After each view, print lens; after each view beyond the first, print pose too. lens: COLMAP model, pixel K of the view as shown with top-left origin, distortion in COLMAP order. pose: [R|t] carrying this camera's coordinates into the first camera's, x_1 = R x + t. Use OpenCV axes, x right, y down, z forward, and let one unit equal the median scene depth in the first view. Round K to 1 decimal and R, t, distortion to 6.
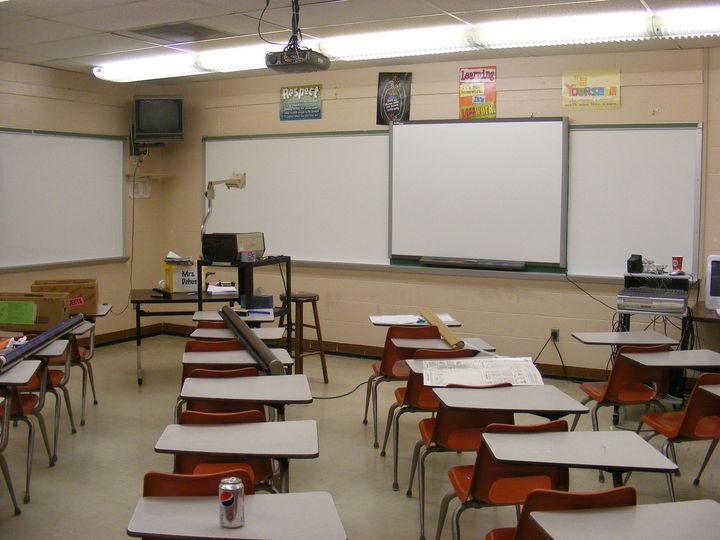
lens RADIAL K [[771.6, 0, 360.0], [0, 771.6, 270.0], [0, 0, 1]] dist [-0.164916, 0.191095]
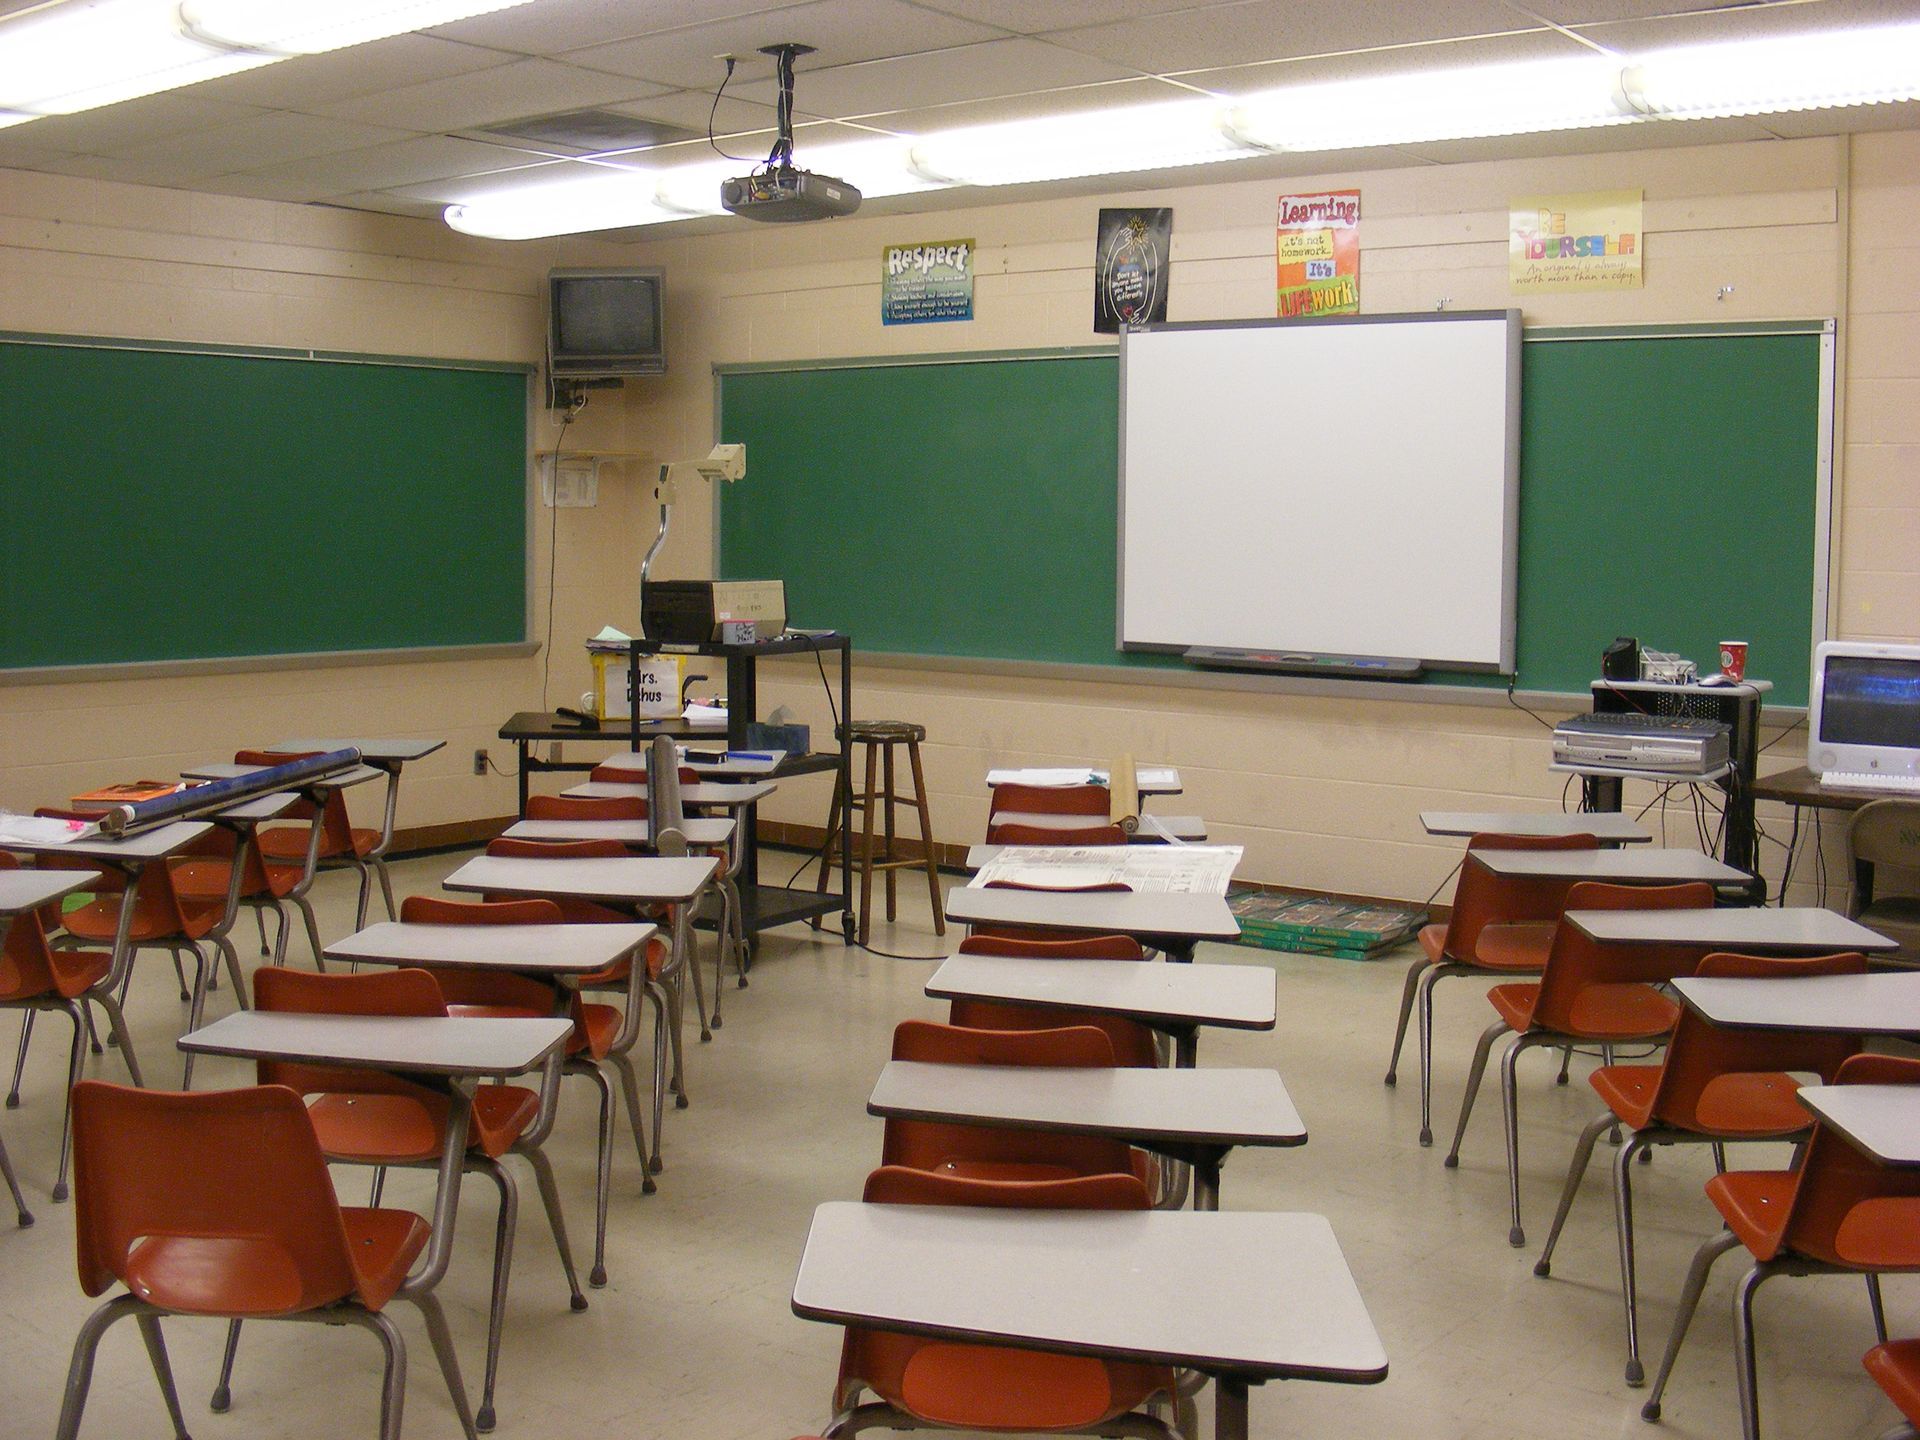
lens RADIAL K [[1994.9, 0, 960.0], [0, 1994.9, 720.0], [0, 0, 1]] dist [-0.138843, 0.176239]
pose [[0.988824, 0.018117, -0.147984, 0.127198], [-0.017300, 0.999827, 0.006802, 0.019025], [0.148082, -0.004166, 0.988966, -0.100455]]
